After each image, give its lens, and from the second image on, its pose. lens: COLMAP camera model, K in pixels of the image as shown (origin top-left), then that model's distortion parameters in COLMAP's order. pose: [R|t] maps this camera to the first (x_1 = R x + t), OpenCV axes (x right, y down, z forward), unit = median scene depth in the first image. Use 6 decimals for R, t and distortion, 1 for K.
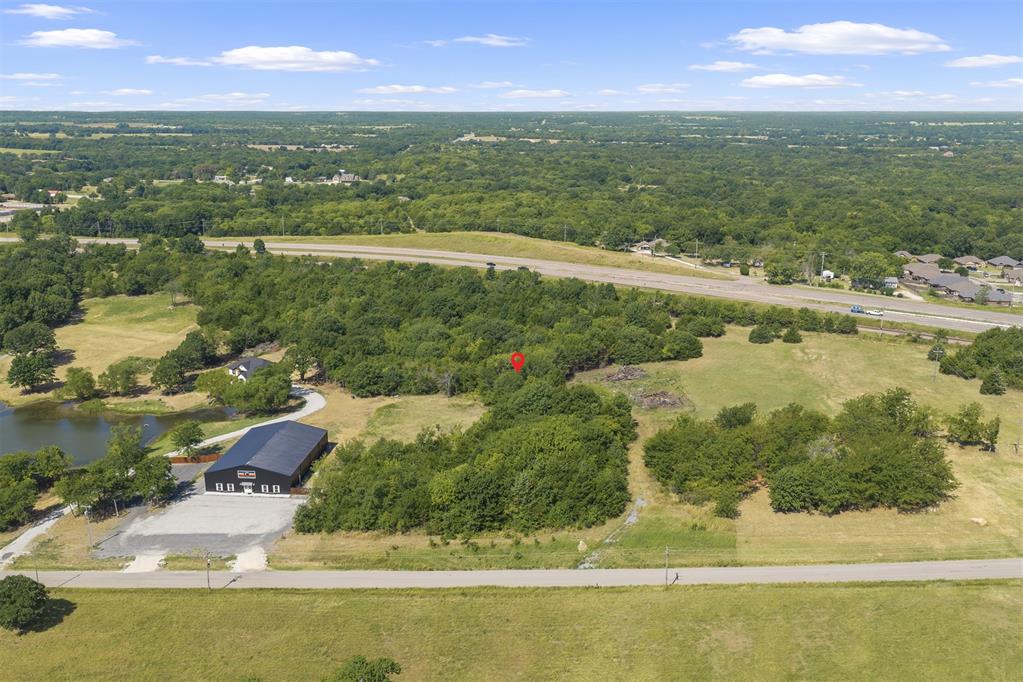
lens RADIAL K [[829.5, 0, 510.6], [0, 829.5, 297.8], [0, 0, 1]] dist [-0.002734, 0.001475]
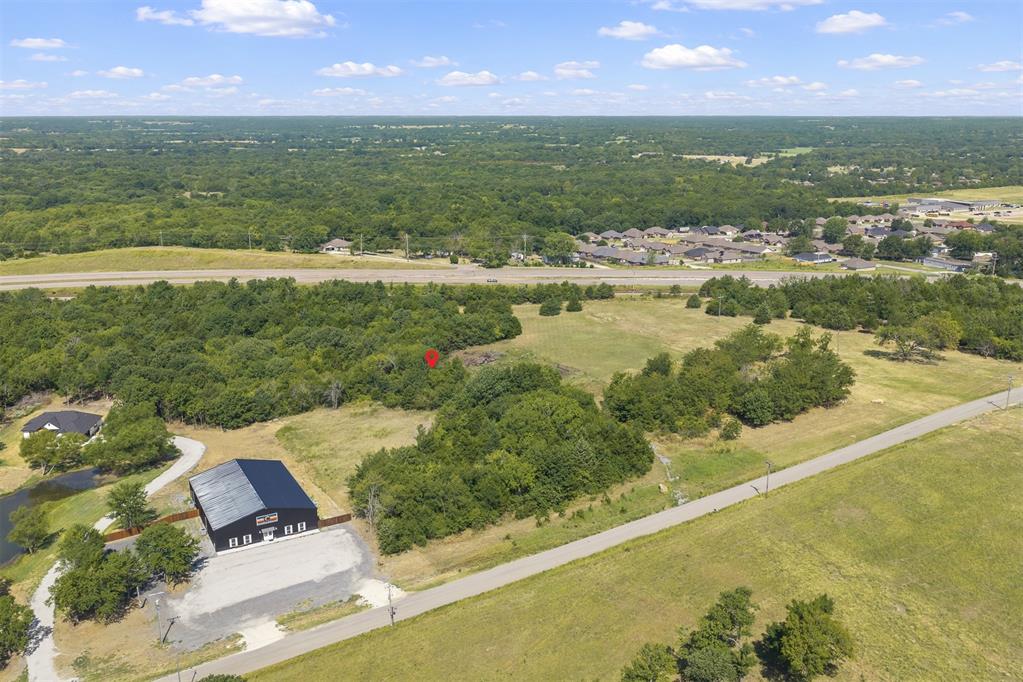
lens RADIAL K [[861.4, 0, 511.5], [0, 861.4, 341.0], [0, 0, 1]] dist [0.008418, -0.008725]
pose [[0.835033, -0.142240, 0.531495, -0.519330], [0.123537, 0.989811, 0.070807, 0.001874], [-0.536151, 0.006534, 0.844097, 0.115461]]
